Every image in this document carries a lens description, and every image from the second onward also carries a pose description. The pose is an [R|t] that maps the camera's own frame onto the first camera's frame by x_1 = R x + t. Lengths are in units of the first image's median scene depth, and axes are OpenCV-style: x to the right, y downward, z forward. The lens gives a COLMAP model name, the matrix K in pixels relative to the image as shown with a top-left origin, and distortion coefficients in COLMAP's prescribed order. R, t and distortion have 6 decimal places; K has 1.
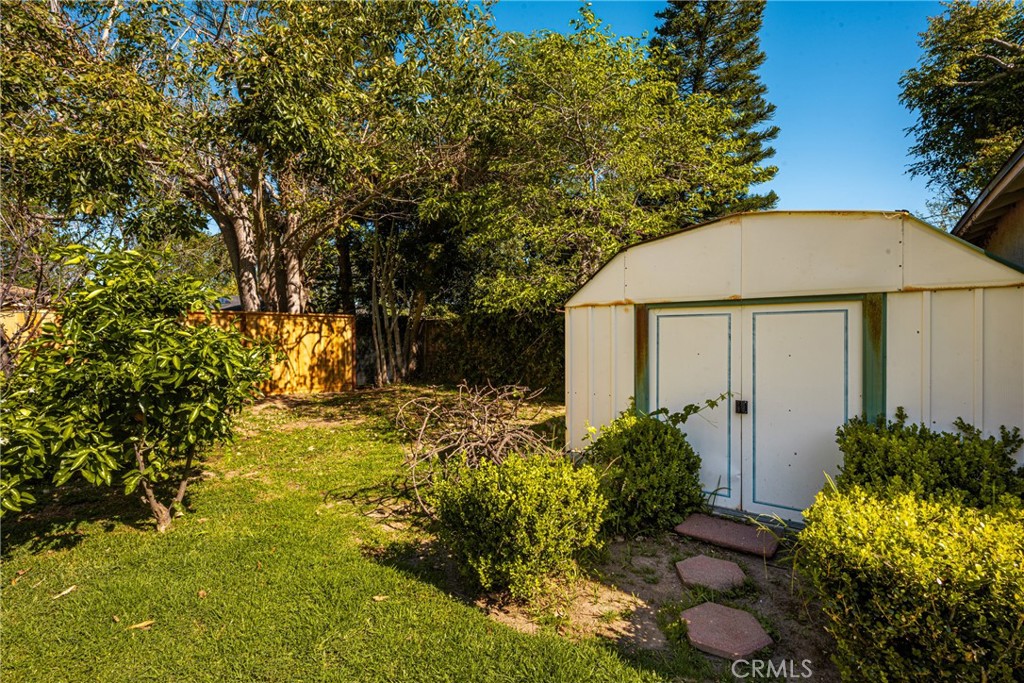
lens RADIAL K [[456.0, 0, 508.6], [0, 456.0, 343.7], [0, 0, 1]] dist [-0.000282, -0.000005]
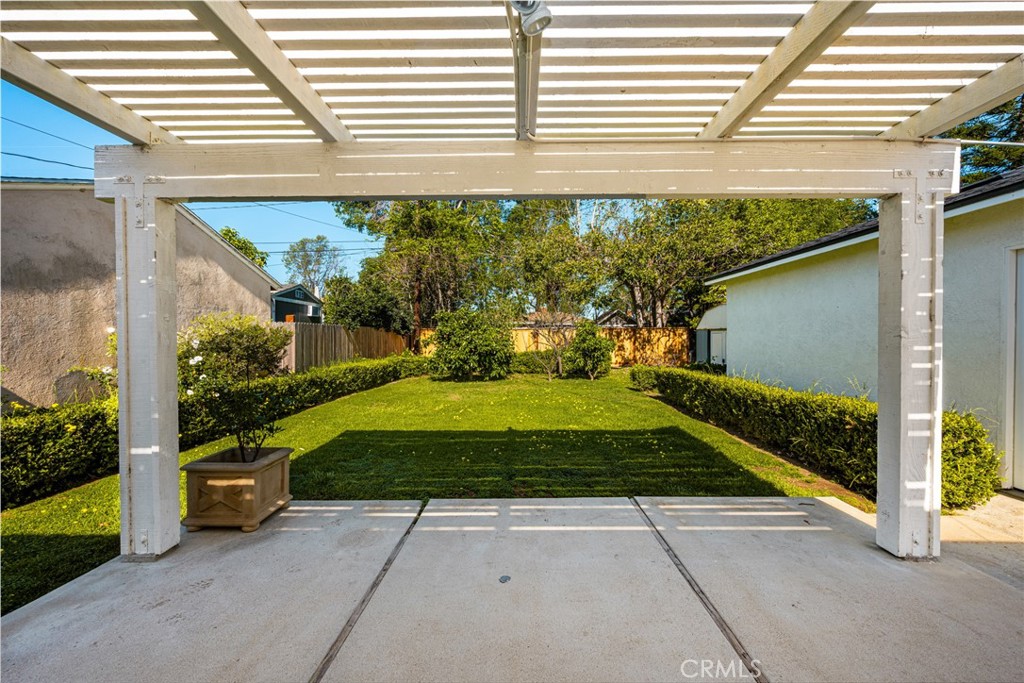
lens RADIAL K [[409.1, 0, 524.0], [0, 409.1, 341.6], [0, 0, 1]] dist [0.000410, 0.000175]
pose [[0.602754, 0.009681, -0.797868, 0.676969], [-0.011365, 0.999929, 0.003548, 0.001287], [0.797846, 0.006929, 0.602821, -0.652843]]
